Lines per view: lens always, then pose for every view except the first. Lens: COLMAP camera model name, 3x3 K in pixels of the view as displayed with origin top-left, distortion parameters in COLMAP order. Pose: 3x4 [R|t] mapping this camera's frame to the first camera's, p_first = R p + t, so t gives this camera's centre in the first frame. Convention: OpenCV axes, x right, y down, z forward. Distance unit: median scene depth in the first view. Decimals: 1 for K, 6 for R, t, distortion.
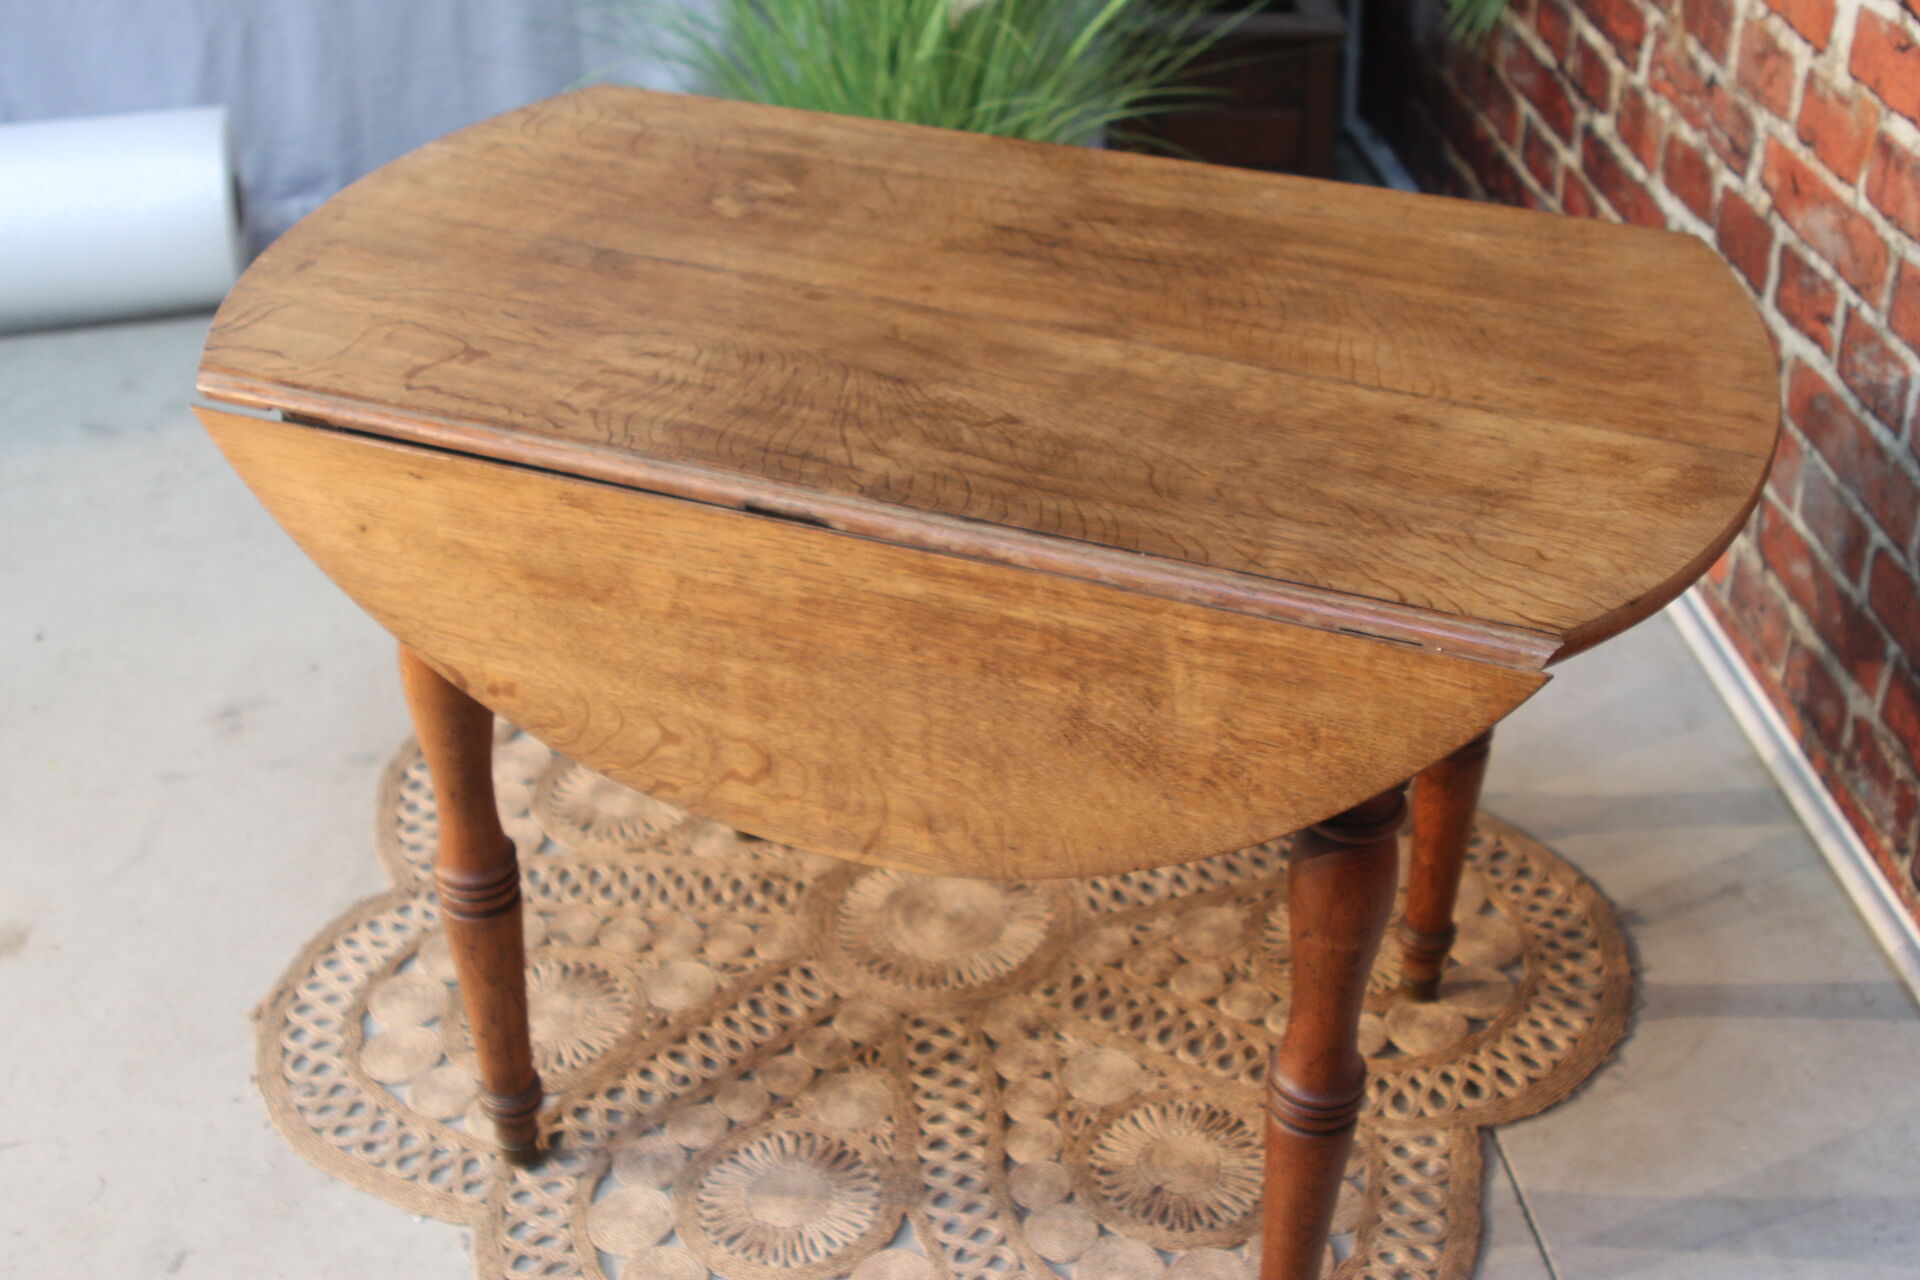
lens RADIAL K [[2506.7, 0, 960.0], [0, 2506.7, 640.0], [0, 0, 1]] dist [-0.151249, 0.112134]
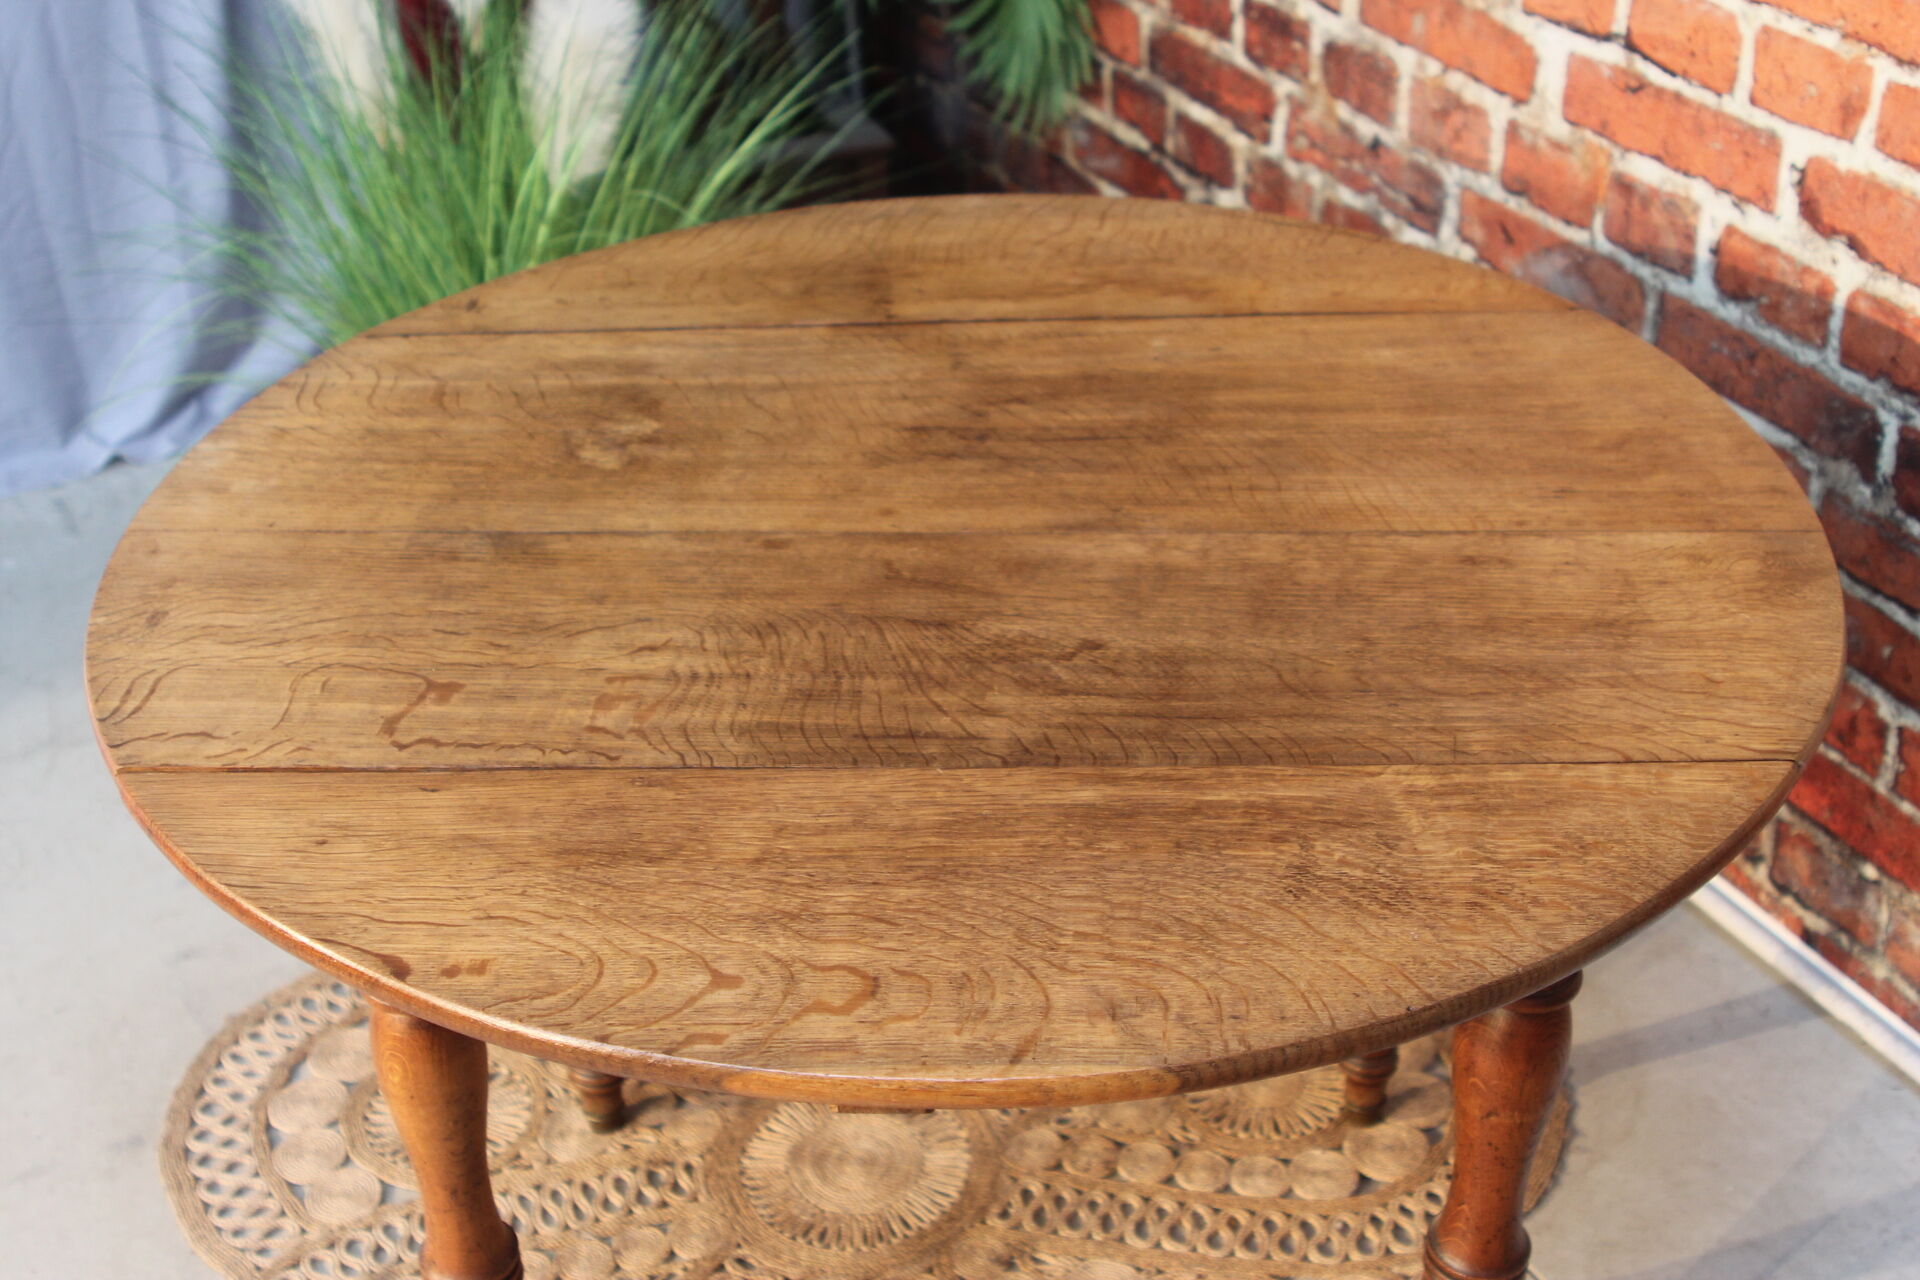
lens RADIAL K [[2506.7, 0, 960.0], [0, 2506.7, 640.0], [0, 0, 1]] dist [-0.151249, 0.112134]
pose [[0.937523, -0.197896, 0.286160, -0.202311], [0.207332, 0.978267, -0.002738, -0.069412], [-0.279399, 0.061897, 0.958178, 0.103860]]
